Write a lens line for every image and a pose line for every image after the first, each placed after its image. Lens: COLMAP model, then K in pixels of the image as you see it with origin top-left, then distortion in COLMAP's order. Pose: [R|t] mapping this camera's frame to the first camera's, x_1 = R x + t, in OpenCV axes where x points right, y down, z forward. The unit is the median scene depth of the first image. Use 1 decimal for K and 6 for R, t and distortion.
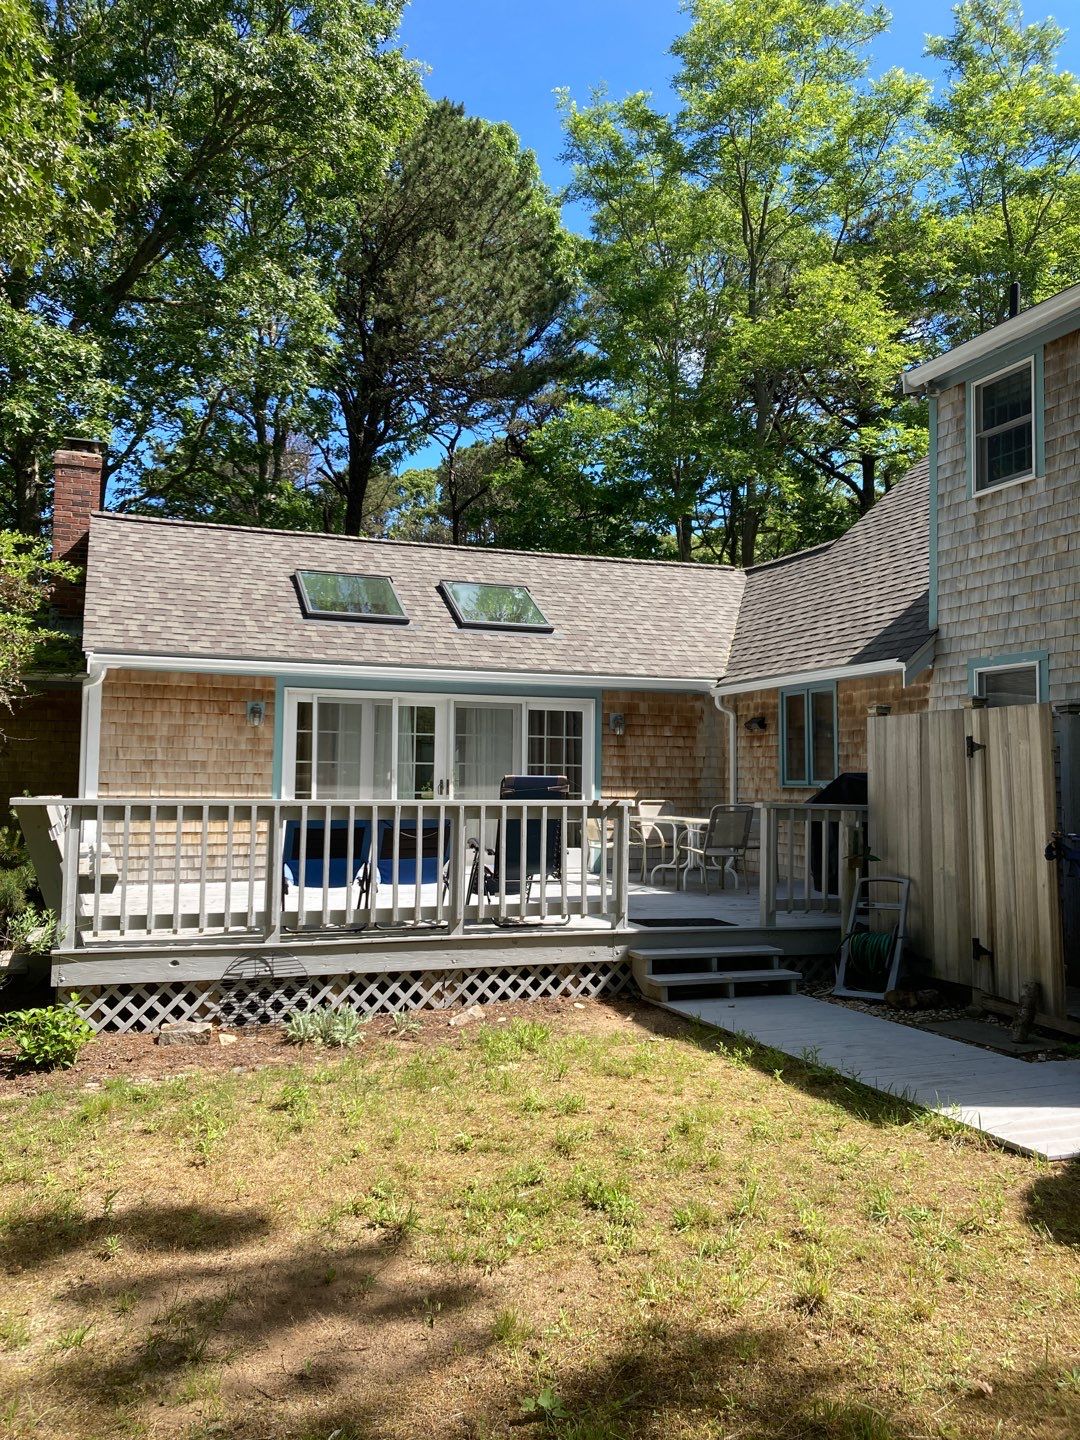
lens RADIAL K [[1194.5, 0, 540.5], [0, 1194.5, 715.0], [0, 0, 1]] dist [0.026659, -0.023547]
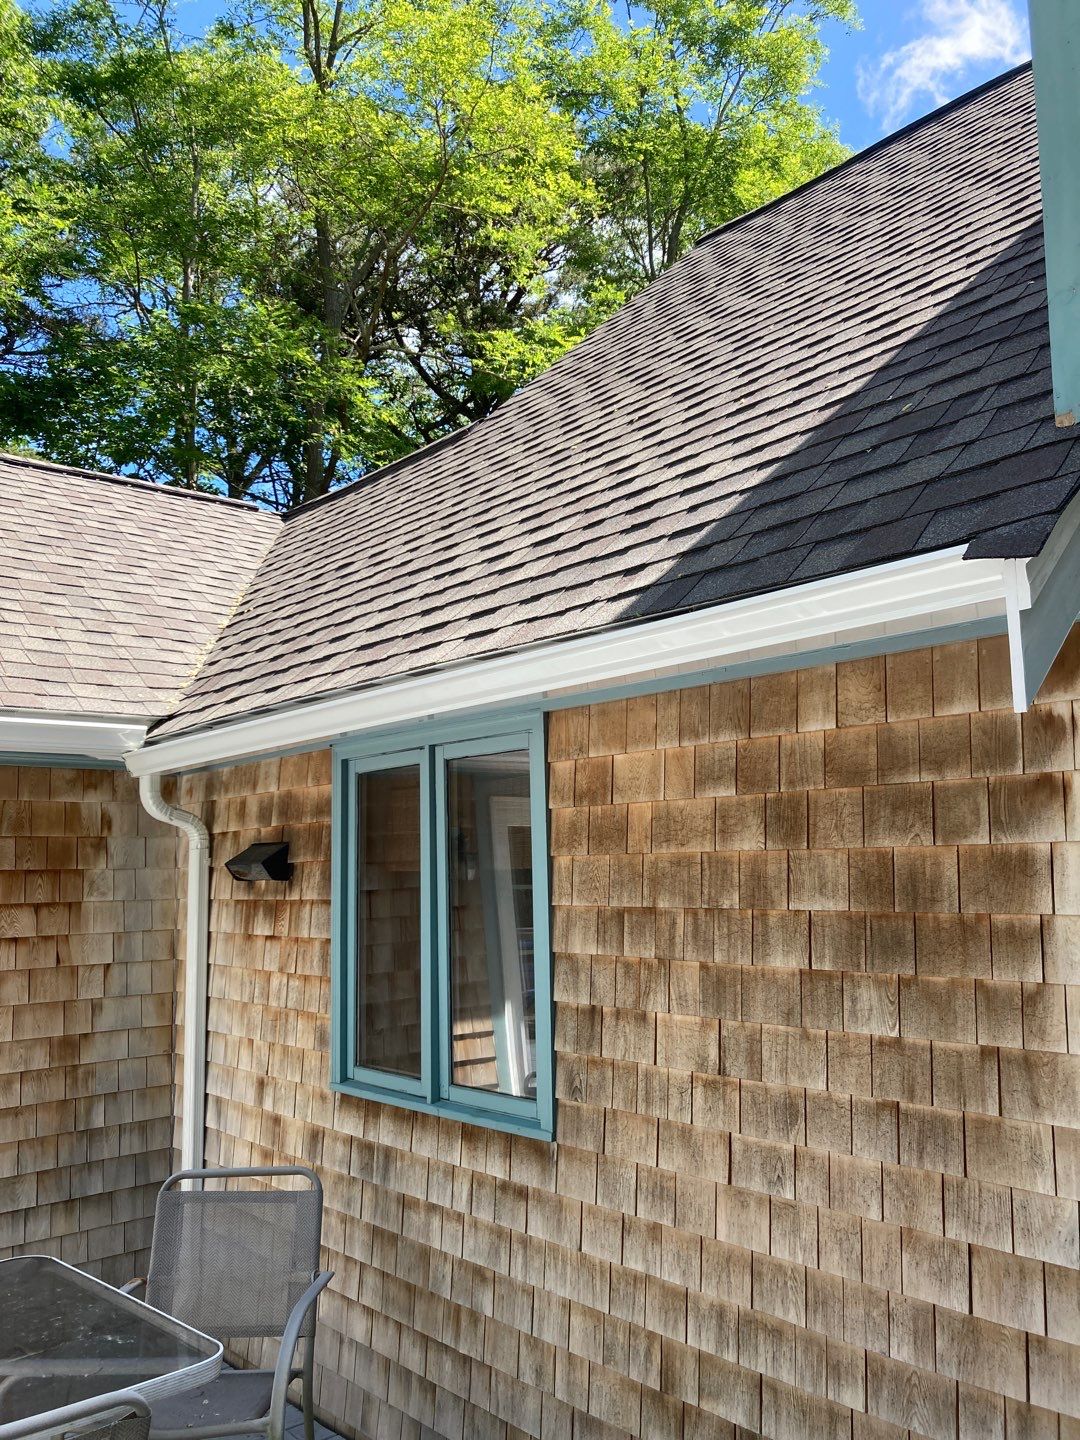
lens RADIAL K [[1214.7, 0, 538.7], [0, 1214.7, 714.9], [0, 0, 1]] dist [0.036210, -0.000039]
pose [[0.945114, 0.017605, 0.326265, 0.183569], [0.006373, 0.997364, -0.072277, -0.009804], [-0.326677, 0.070390, 0.942511, 0.859943]]
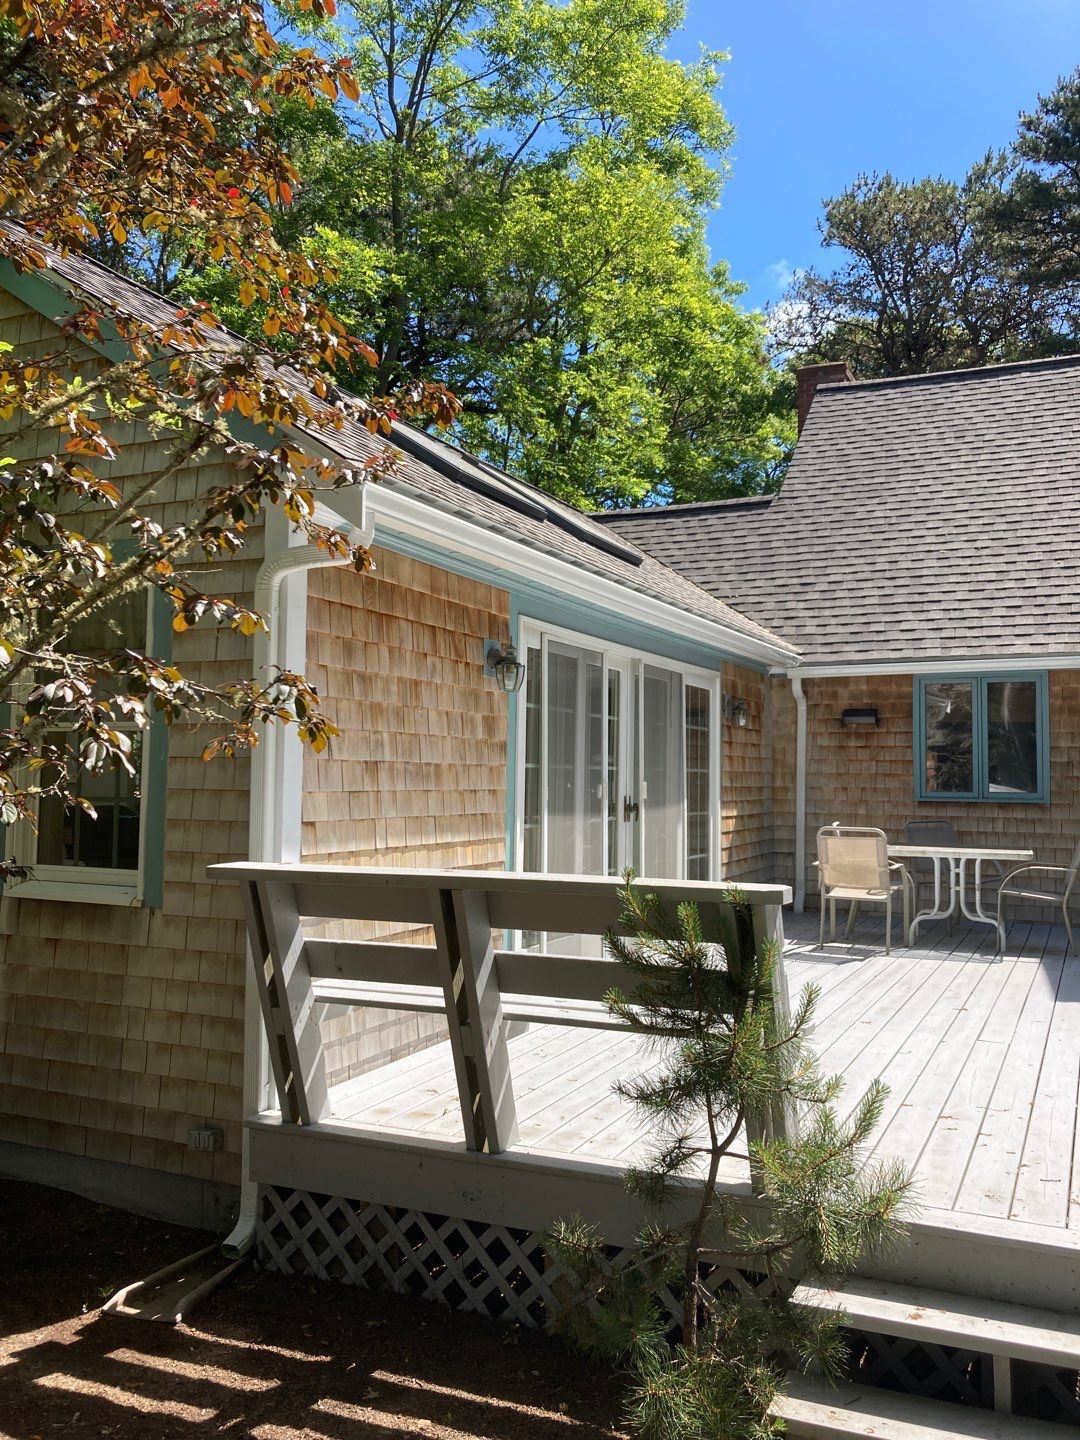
lens RADIAL K [[1194.5, 0, 553.7], [0, 1194.5, 723.3], [0, 0, 1]] dist [0.026659, -0.023547]
pose [[0.704521, 0.031015, 0.709005, -0.637423], [-0.046061, 0.998936, 0.002072, 0.023914], [-0.708187, -0.034117, 0.705200, 0.759101]]
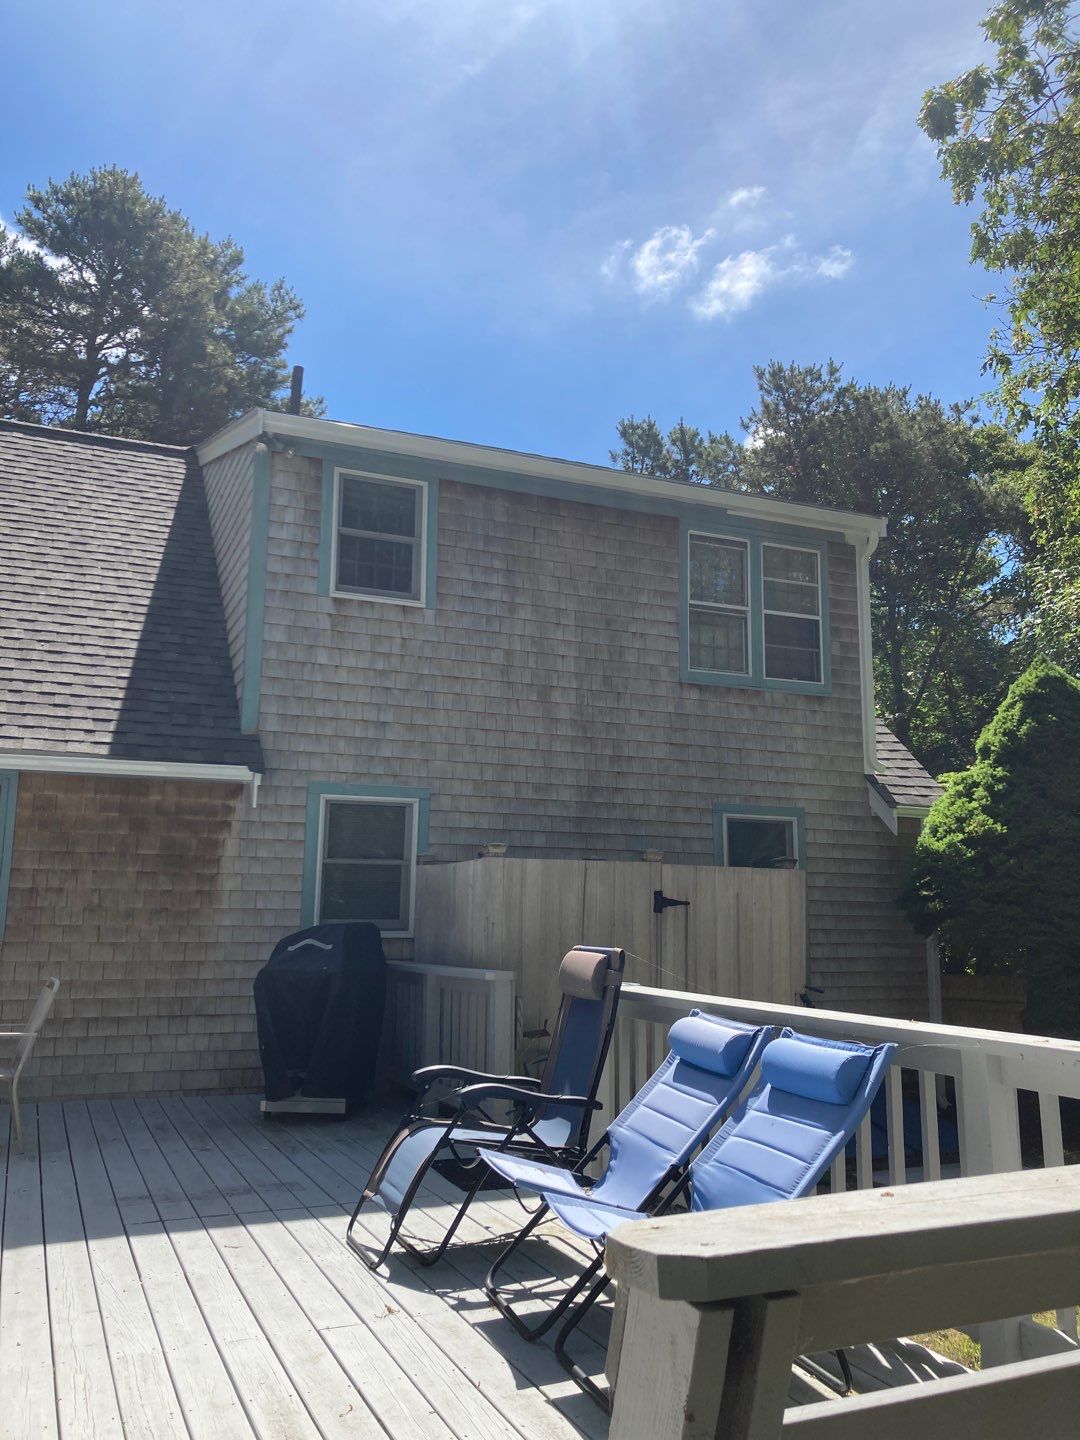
lens RADIAL K [[1194.5, 0, 552.2], [0, 1194.5, 684.1], [0, 0, 1]] dist [0.026659, -0.023547]
pose [[-0.053224, 0.180528, 0.982129, -0.470605], [-0.068334, 0.980559, -0.183943, 0.028093], [-0.996242, -0.076903, -0.039853, 0.847573]]
